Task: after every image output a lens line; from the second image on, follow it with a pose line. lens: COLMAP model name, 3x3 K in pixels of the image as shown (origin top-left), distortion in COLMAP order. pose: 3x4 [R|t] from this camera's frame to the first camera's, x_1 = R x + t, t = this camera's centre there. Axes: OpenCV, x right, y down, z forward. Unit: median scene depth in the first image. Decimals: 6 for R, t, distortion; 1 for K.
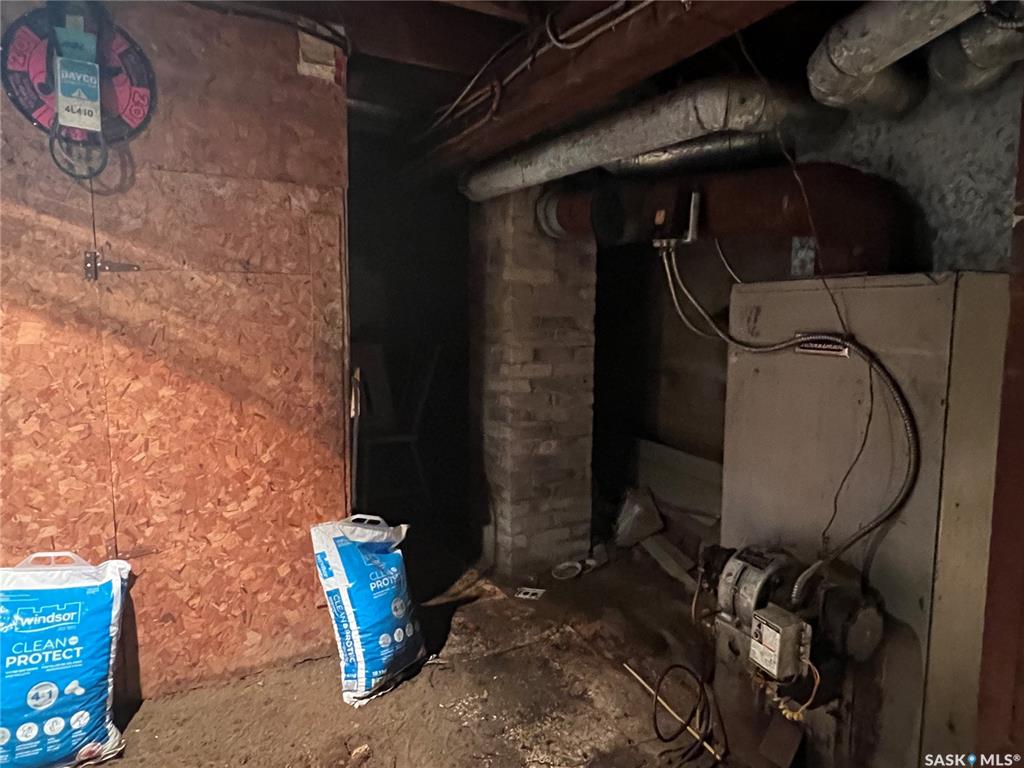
lens RADIAL K [[642.1, 0, 511.6], [0, 642.1, 386.0], [0, 0, 1]] dist [-0.006167, 0.009680]
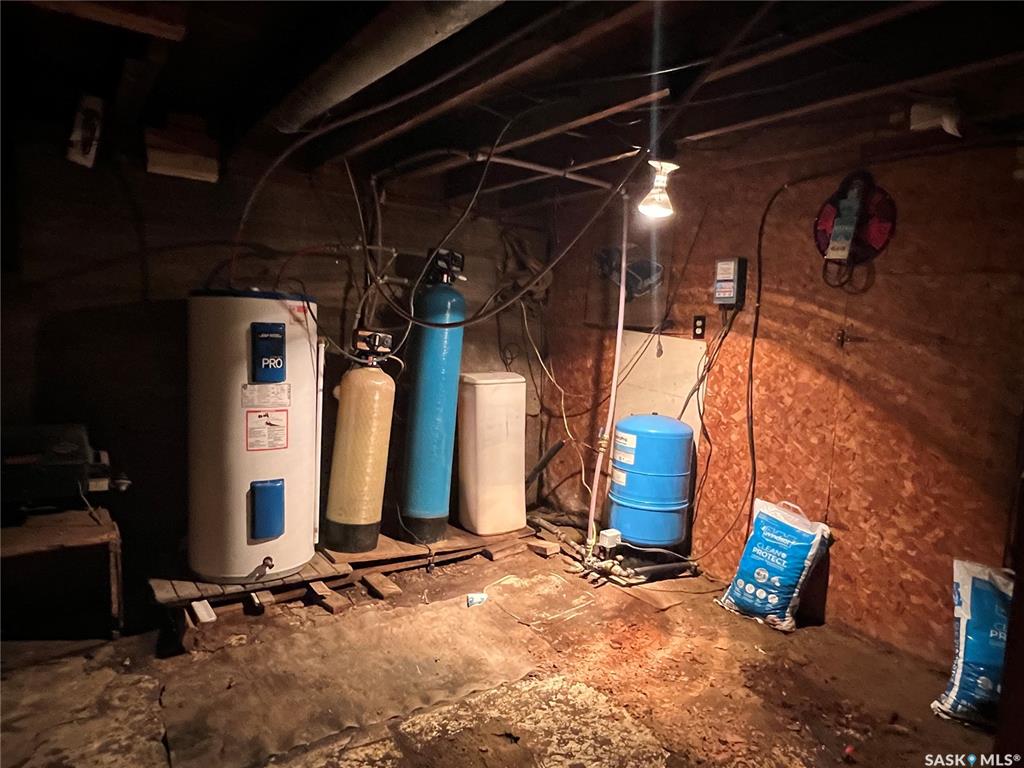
lens RADIAL K [[642.1, 0, 513.8], [0, 642.1, 381.1], [0, 0, 1]] dist [-0.006167, 0.009680]
pose [[0.129523, 0.092736, -0.987230, 0.828667], [-0.162919, 0.984077, 0.071066, -0.061846], [0.978101, 0.151634, 0.142569, -0.015956]]
